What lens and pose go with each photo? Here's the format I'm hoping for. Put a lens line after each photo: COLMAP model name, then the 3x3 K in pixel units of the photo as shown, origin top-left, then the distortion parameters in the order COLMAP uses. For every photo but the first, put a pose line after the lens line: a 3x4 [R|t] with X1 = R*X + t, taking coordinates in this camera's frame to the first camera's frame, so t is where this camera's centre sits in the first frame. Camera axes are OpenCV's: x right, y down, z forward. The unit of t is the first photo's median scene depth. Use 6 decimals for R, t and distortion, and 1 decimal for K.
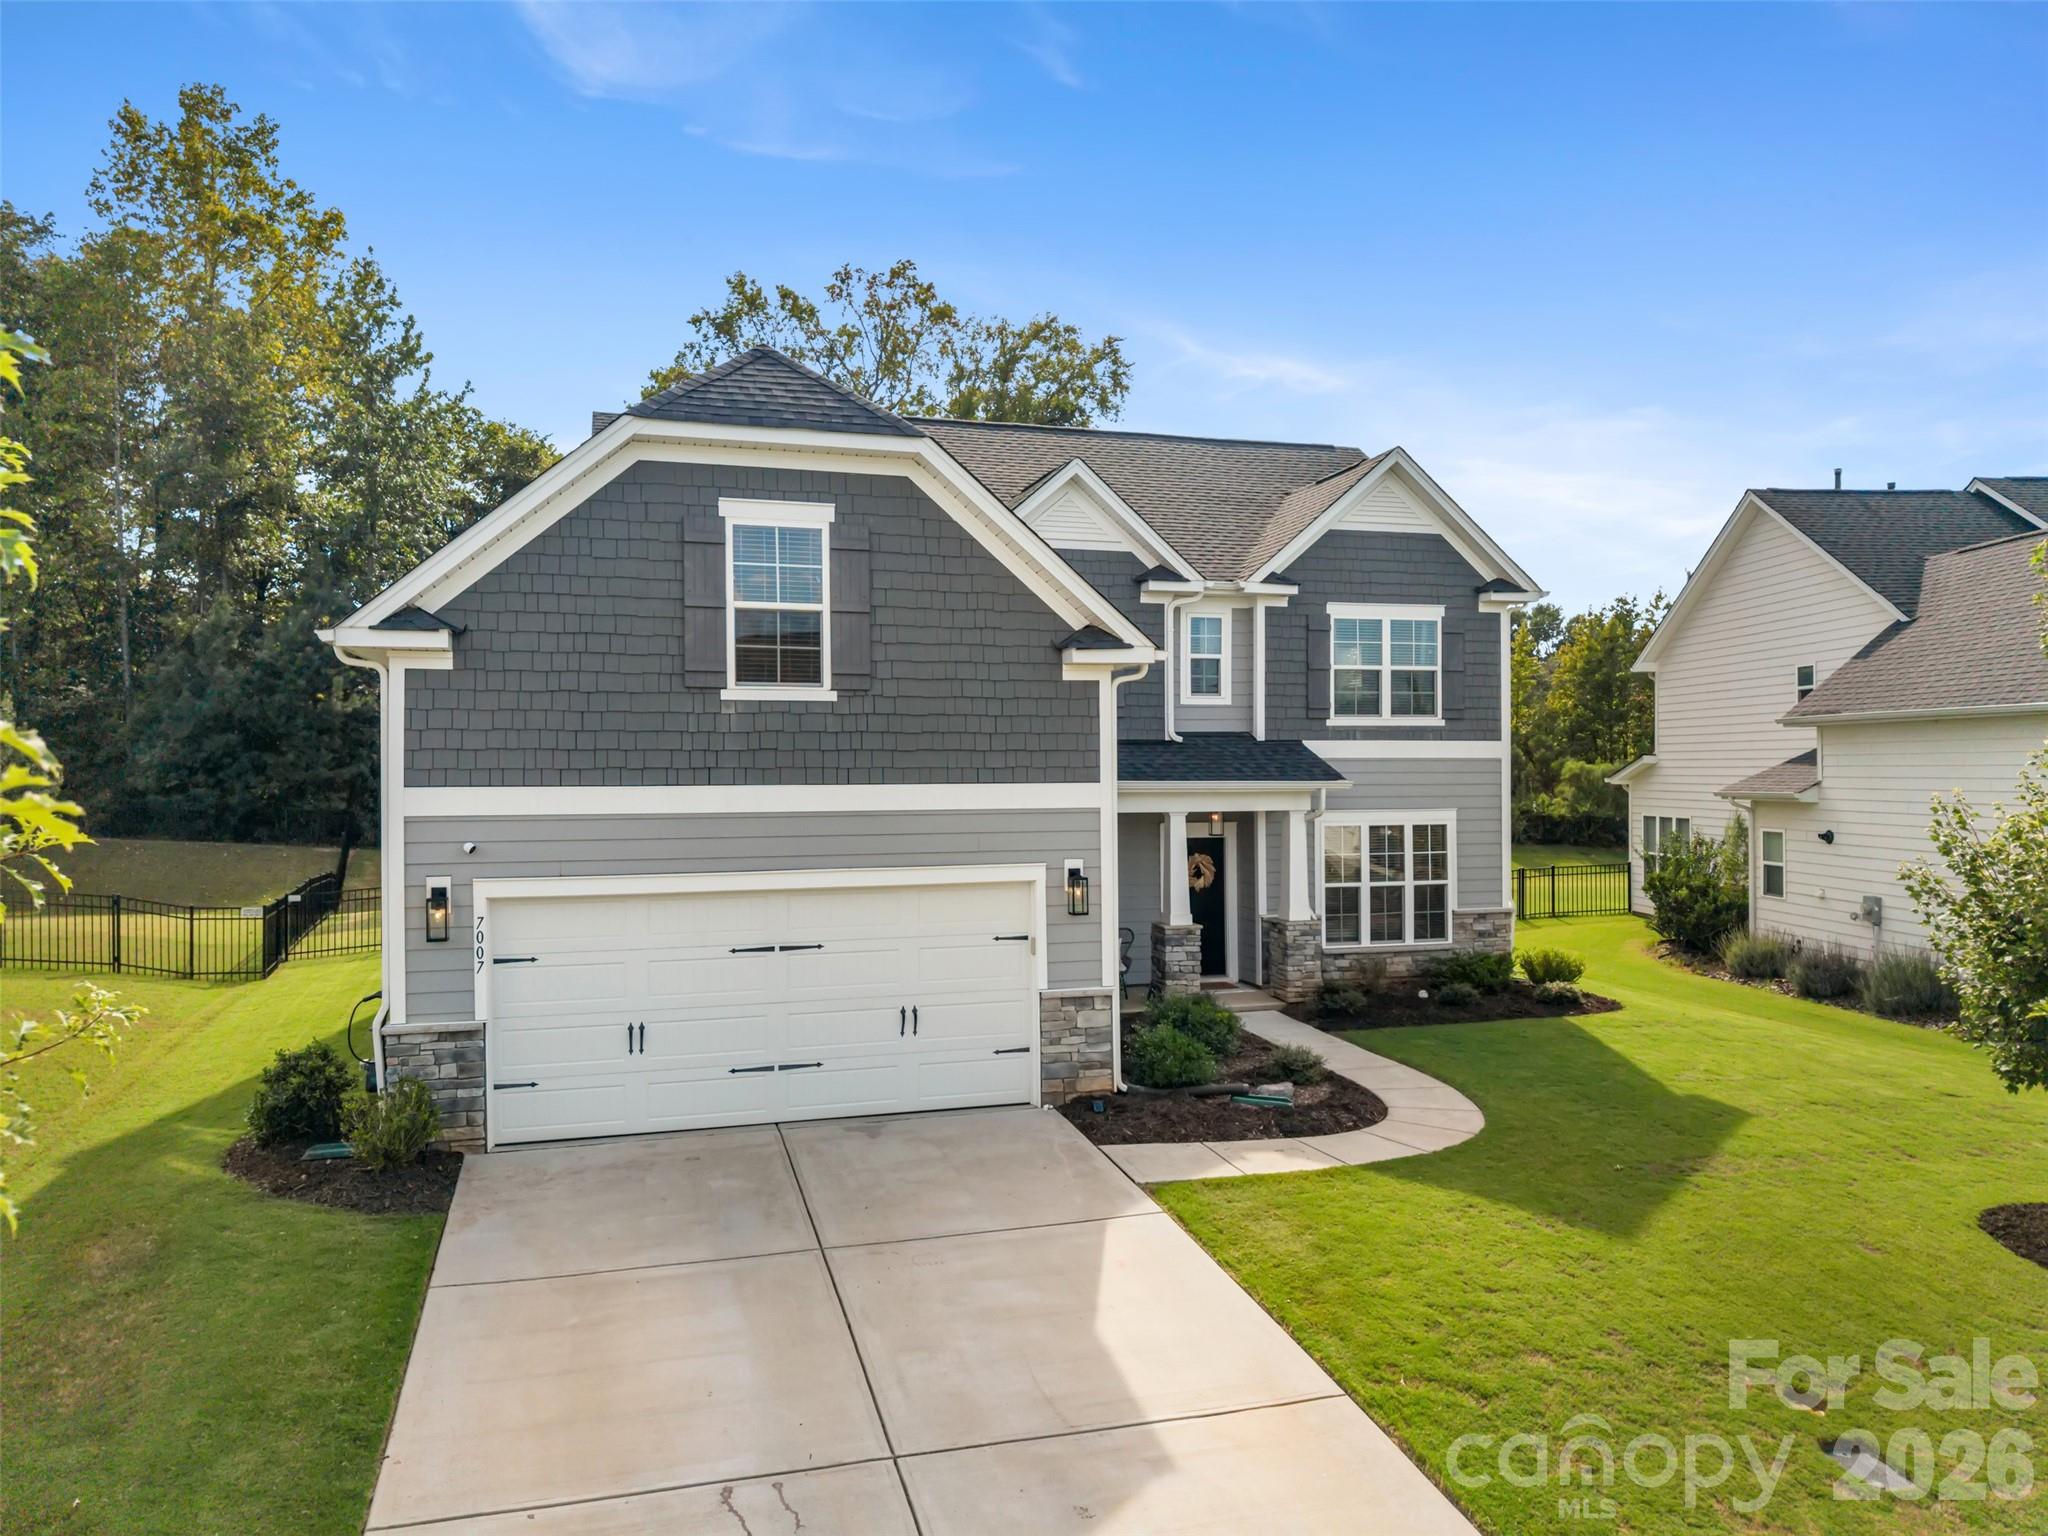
lens RADIAL K [[1362.0, 0, 1024.0], [0, 1362.0, 768.0], [0, 0, 1]] dist [0.109259, -0.245121]
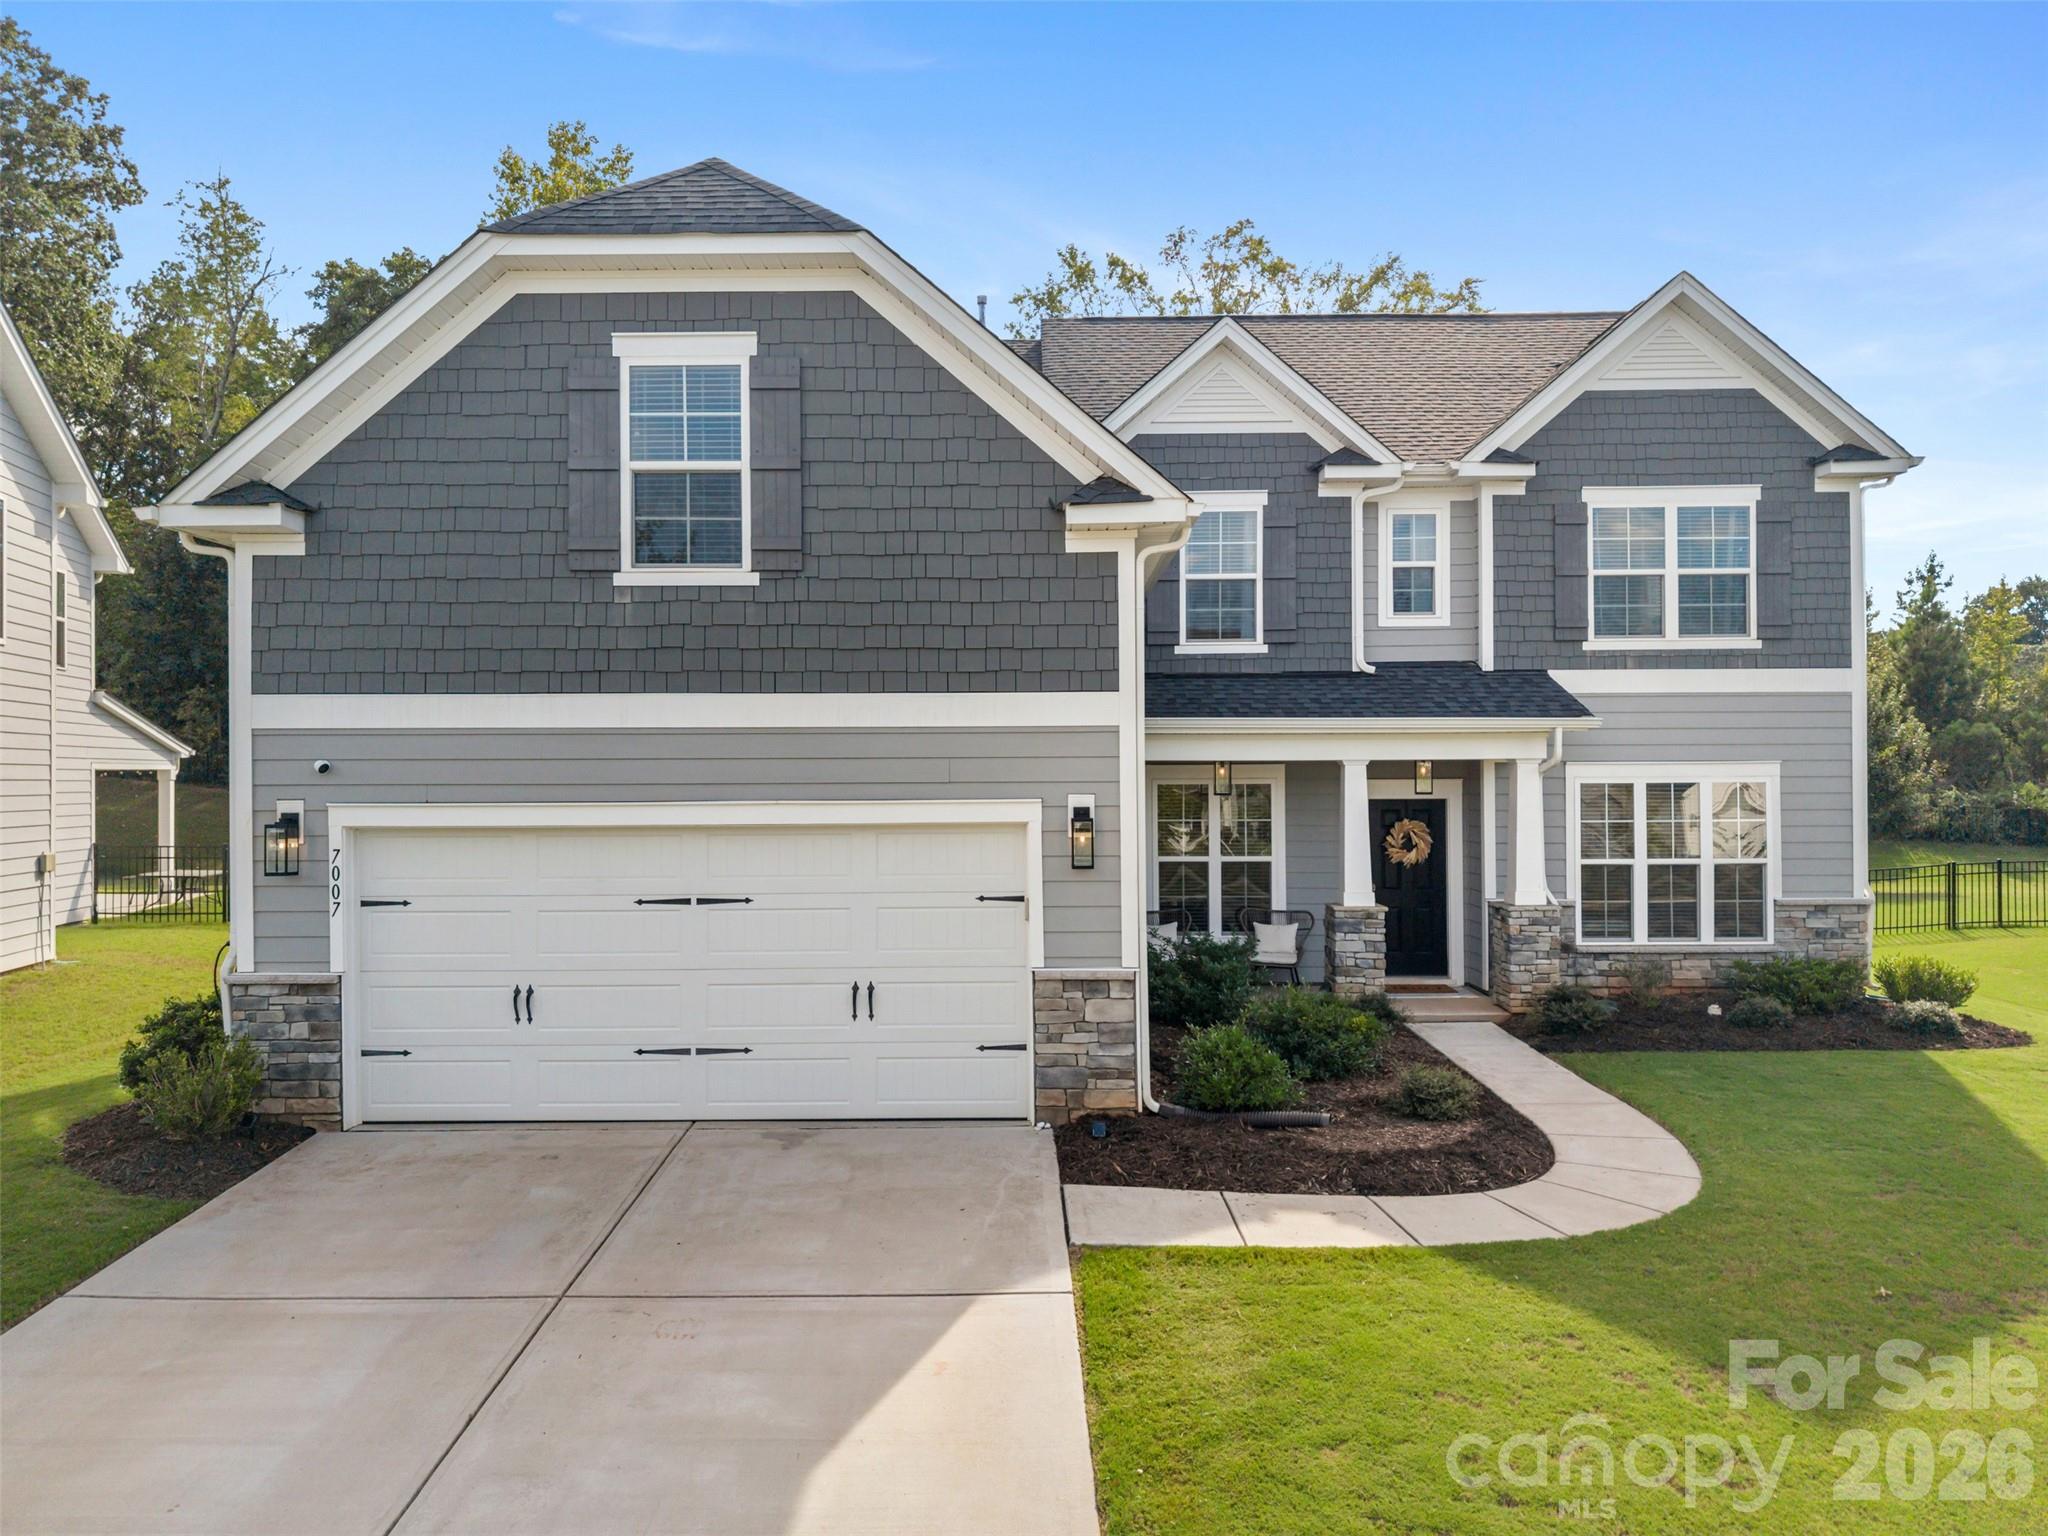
lens RADIAL K [[1374.1, 0, 1024.0], [0, 1374.1, 768.0], [0, 0, 1]] dist [0.040373, -0.045744]
pose [[0.957728, -0.002081, -0.287668, 0.224741], [0.001362, 0.999995, -0.002698, 0.055426], [0.287673, 0.002192, 0.957726, 0.281687]]
